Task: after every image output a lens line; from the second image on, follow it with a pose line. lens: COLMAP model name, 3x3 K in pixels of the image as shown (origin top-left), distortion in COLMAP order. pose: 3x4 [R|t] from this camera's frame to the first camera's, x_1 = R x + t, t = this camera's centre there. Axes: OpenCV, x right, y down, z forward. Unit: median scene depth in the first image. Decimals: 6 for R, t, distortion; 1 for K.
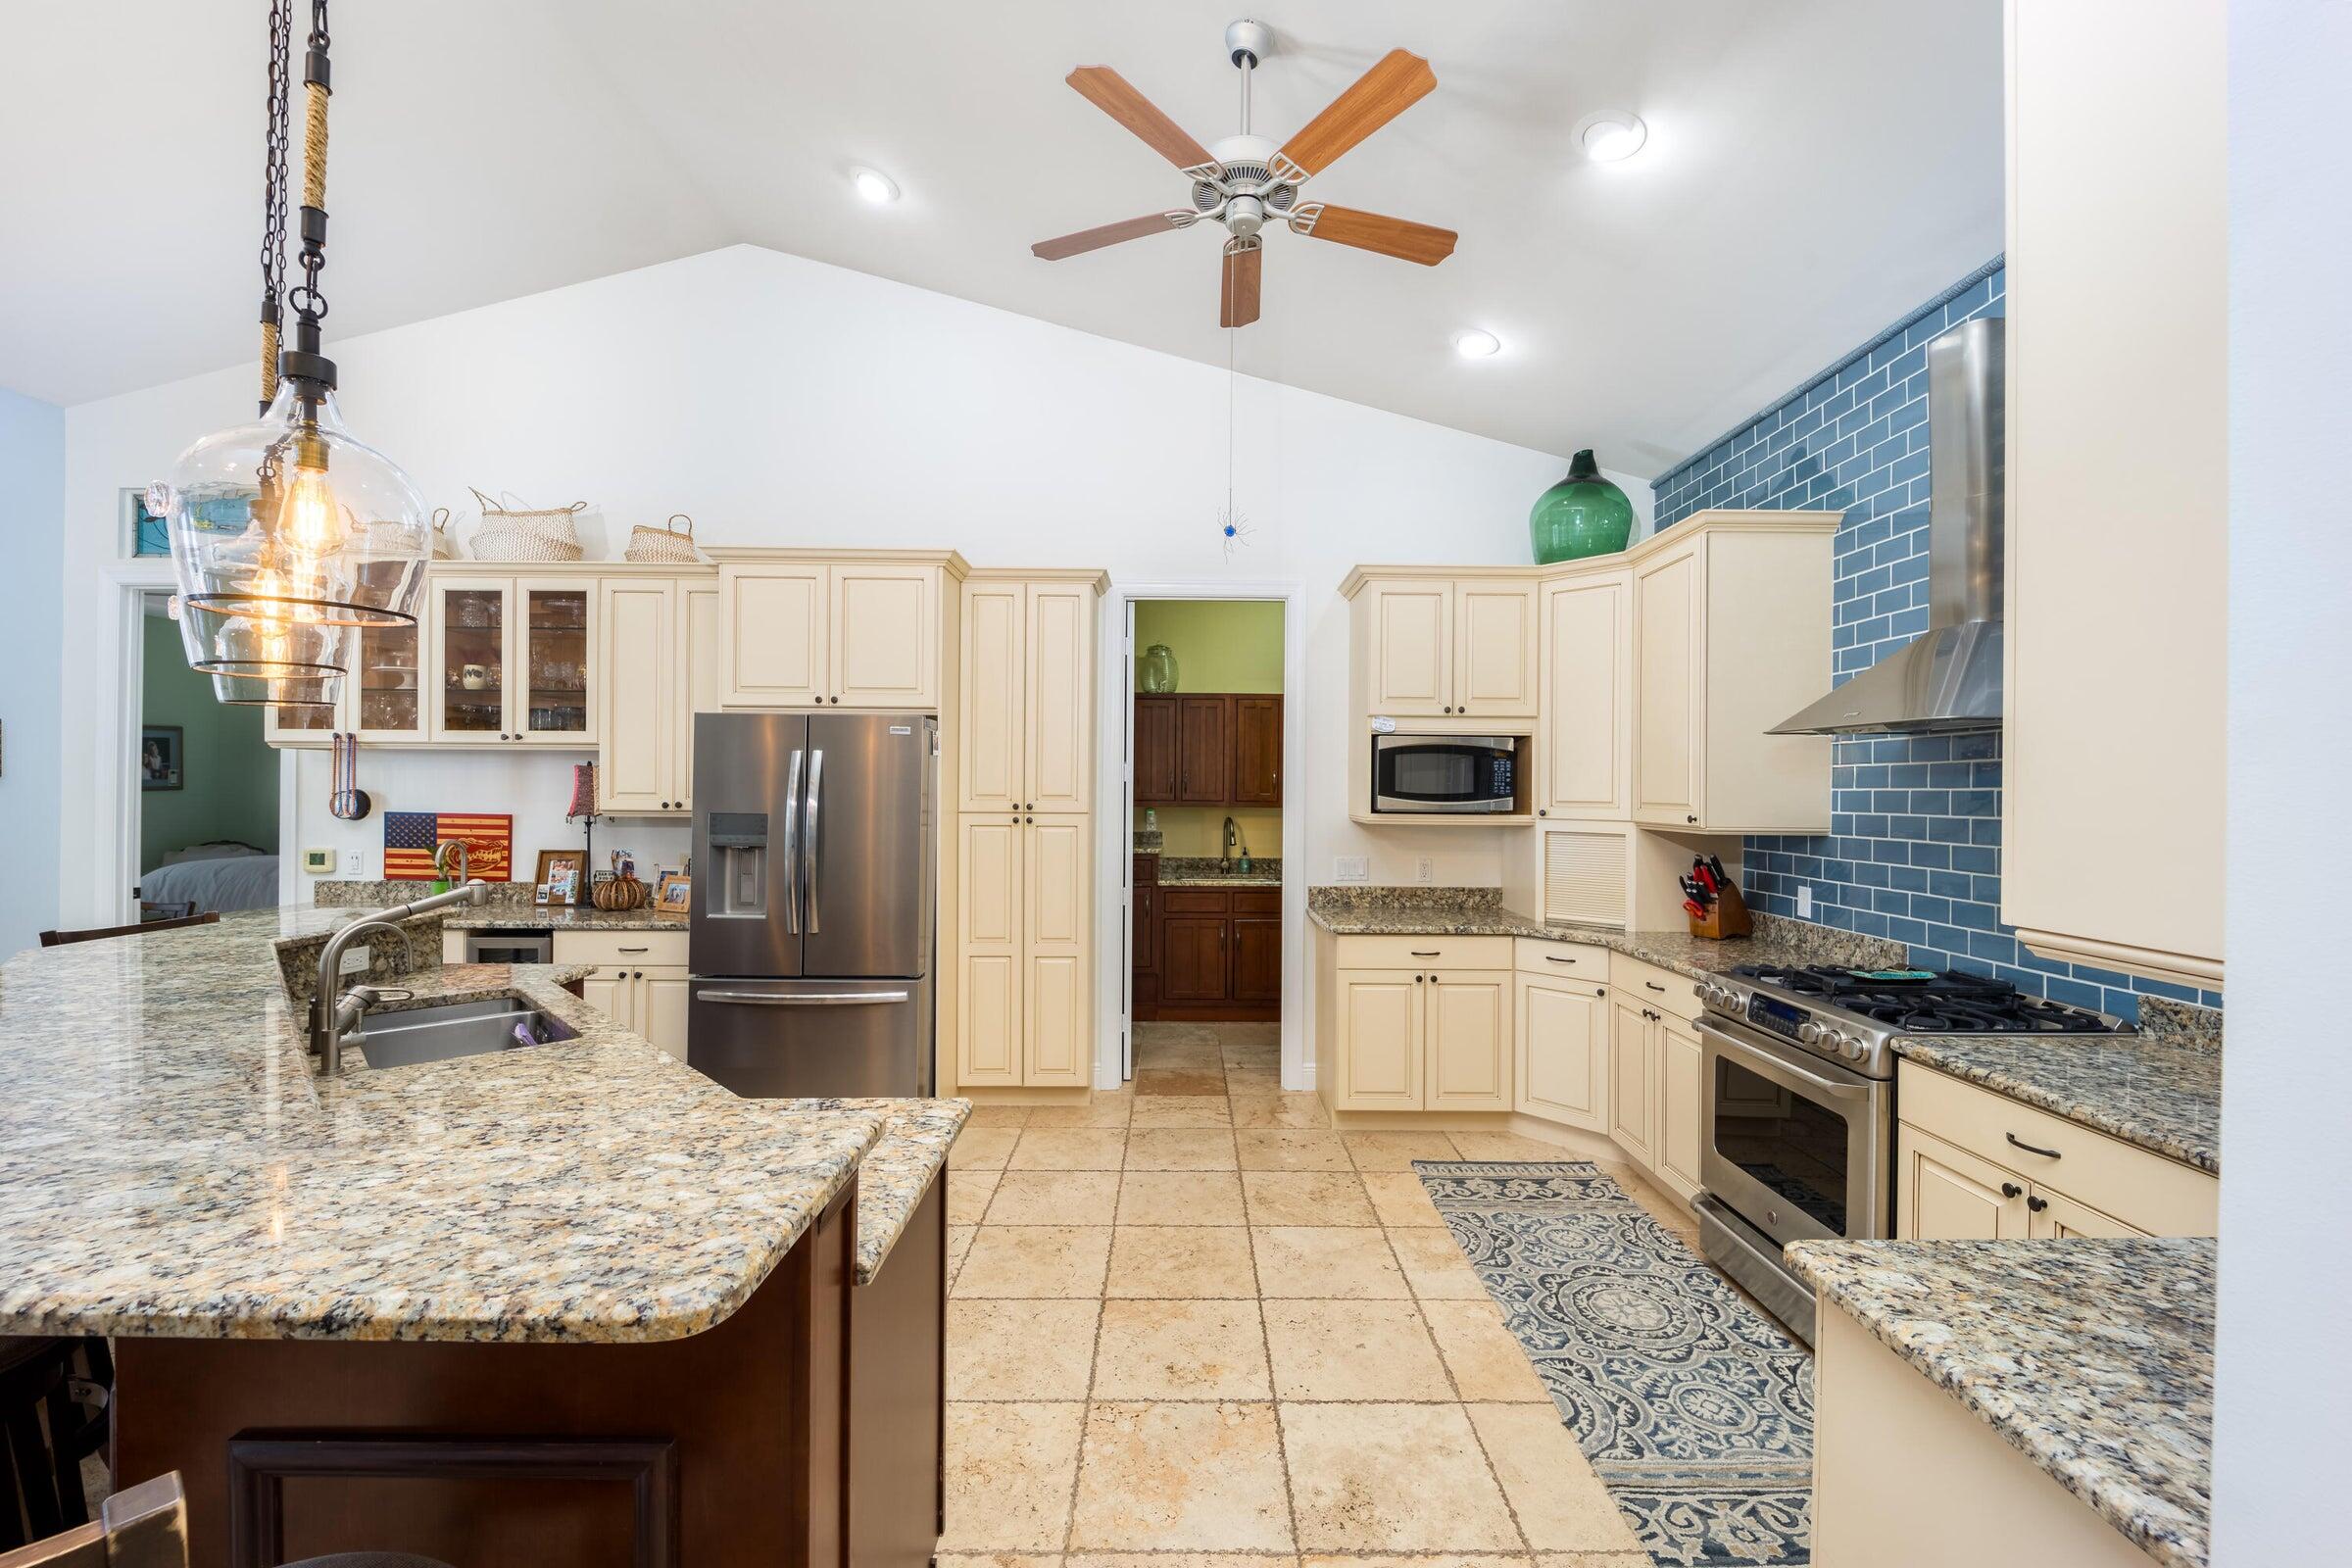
lens RADIAL K [[953.9, 0, 1176.0], [0, 953.9, 784.0], [0, 0, 1]] dist [0.001449, -0.000107]
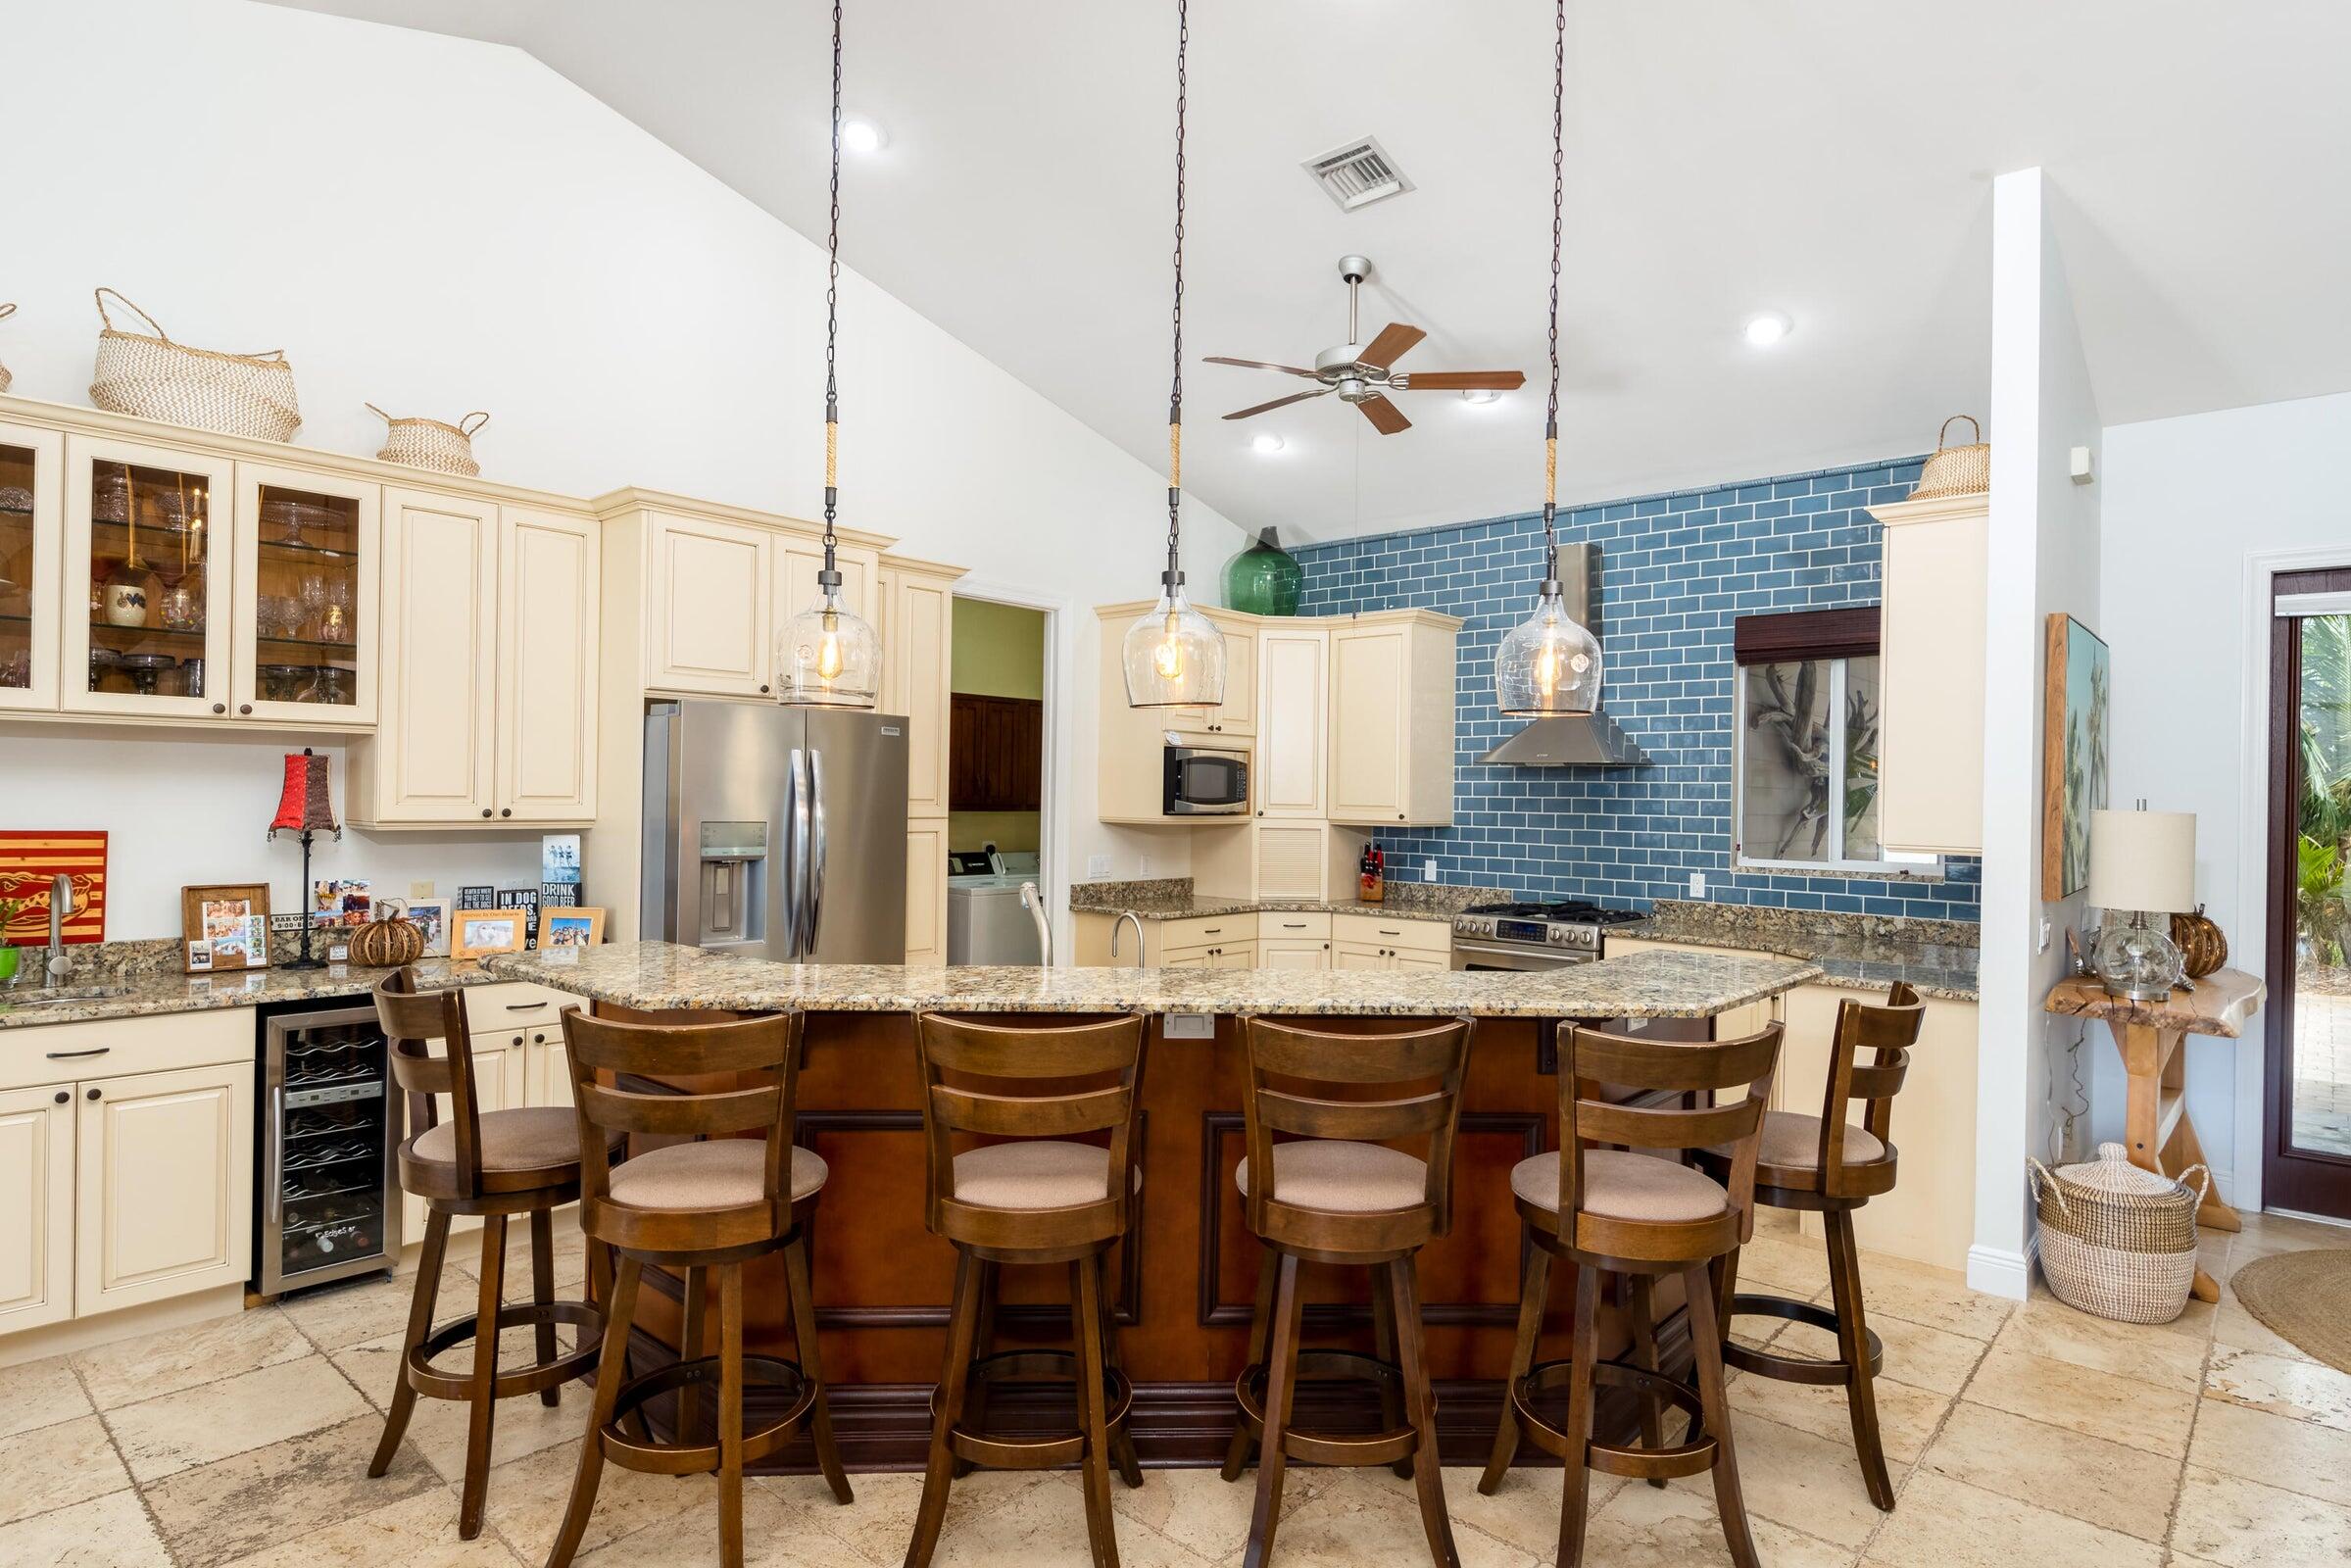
lens RADIAL K [[1290.9, 0, 1175.5], [0, 1290.9, 784.0], [0, 0, 1]] dist [-0.002141, -0.000564]
pose [[0.669380, 0.008400, 0.742873, -0.908327], [-0.013406, 0.999910, 0.000773, -0.007864], [-0.742799, -0.010476, 0.669432, -0.051819]]
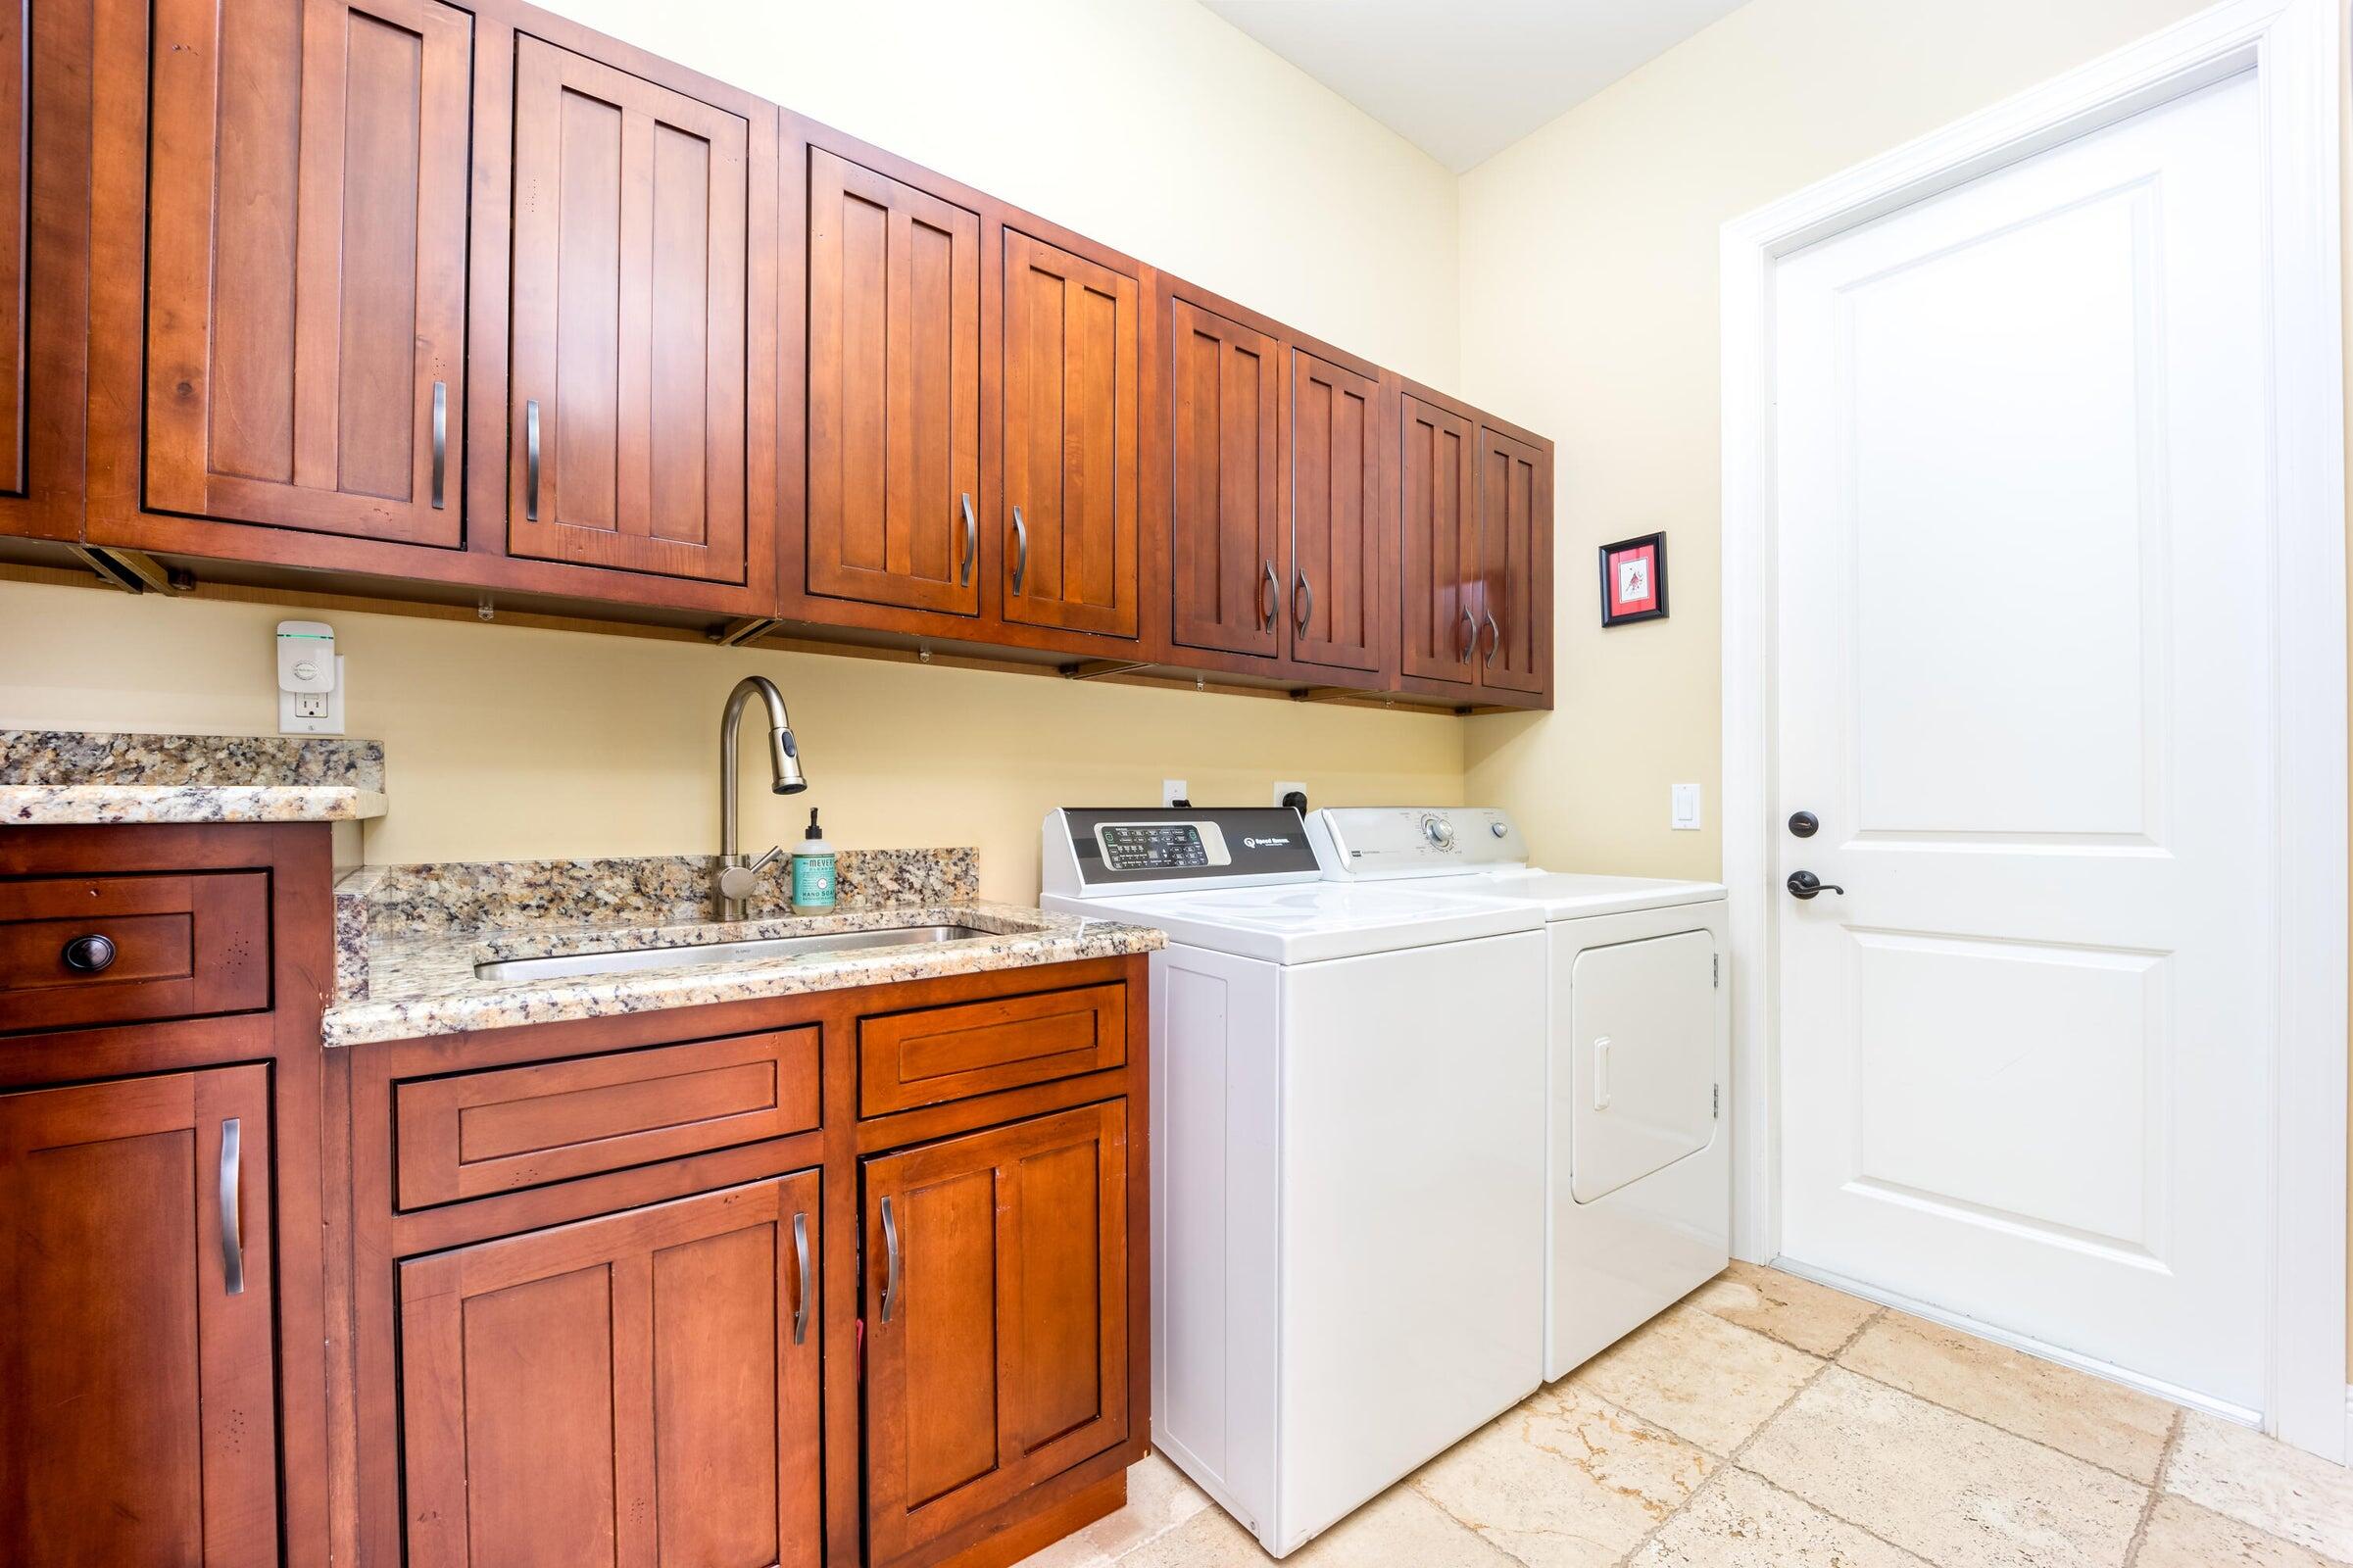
lens RADIAL K [[954.3, 0, 1176.5], [0, 954.3, 784.0], [0, 0, 1]] dist [0.001449, -0.000107]
pose [[0.793284, 0.001702, 0.608850, -0.005552], [0.001766, 0.999985, -0.005096, 0.090809], [-0.608850, 0.005118, 0.793269, 1.101608]]
